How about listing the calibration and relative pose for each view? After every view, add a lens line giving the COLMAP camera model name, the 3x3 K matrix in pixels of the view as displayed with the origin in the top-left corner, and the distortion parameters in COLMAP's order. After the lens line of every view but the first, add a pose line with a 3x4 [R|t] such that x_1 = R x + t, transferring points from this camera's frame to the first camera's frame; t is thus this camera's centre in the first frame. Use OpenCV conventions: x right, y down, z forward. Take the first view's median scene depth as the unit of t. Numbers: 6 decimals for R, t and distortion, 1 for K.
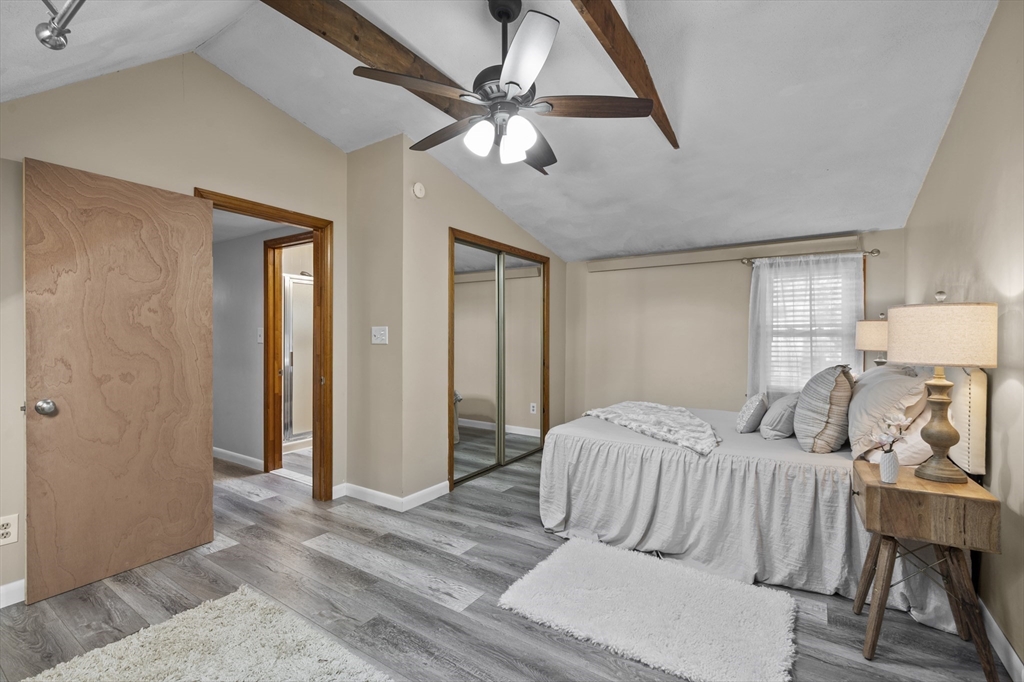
lens RADIAL K [[457.7, 0, 515.3], [0, 457.7, 341.8], [0, 0, 1]] dist [-0.001712, -0.000219]
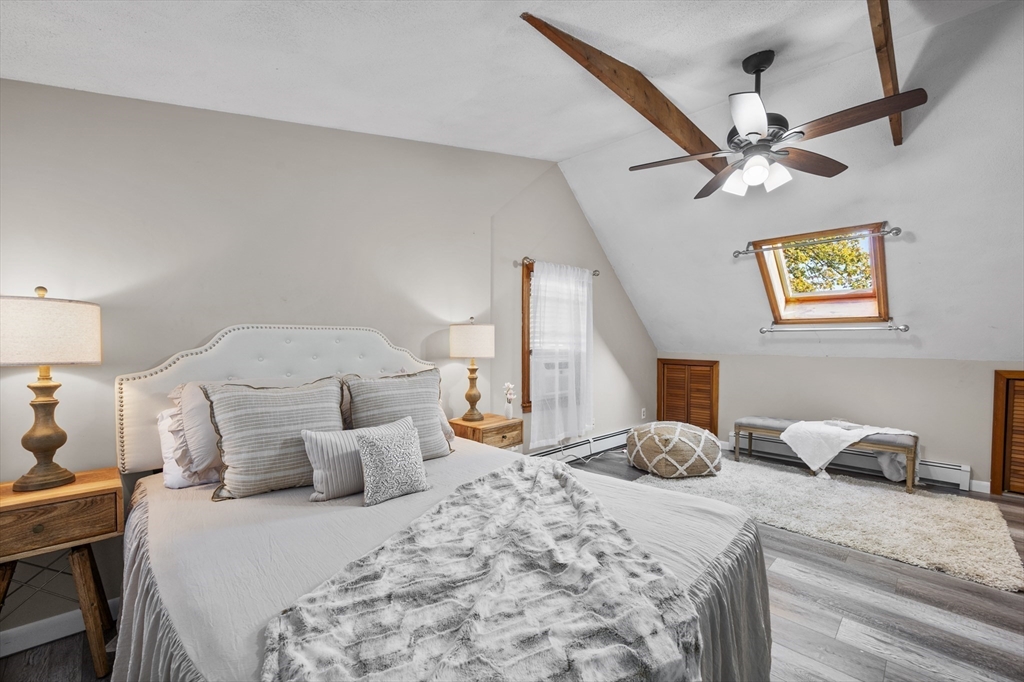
lens RADIAL K [[421.2, 0, 516.0], [0, 421.2, 358.3], [0, 0, 1]] dist [0.001032, 0.000083]
pose [[-0.974877, -0.010417, 0.222502, 0.340115], [-0.001640, 0.999214, 0.039596, -0.011690], [-0.222740, 0.038236, -0.974128, 2.212870]]
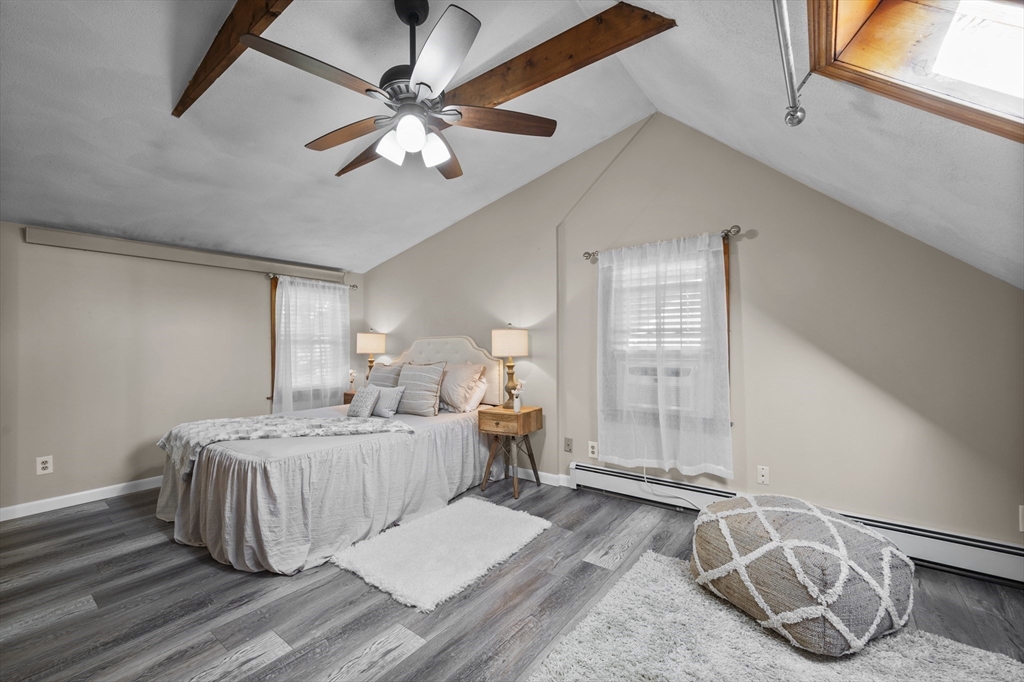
lens RADIAL K [[407.5, 0, 512.3], [0, 407.5, 346.3], [0, 0, 1]] dist [0.000298, -0.000067]
pose [[0.069609, -0.010130, 0.997523, -0.888571], [0.015007, 0.999846, 0.009107, -0.013198], [-0.997461, 0.014336, 0.069750, 0.726525]]
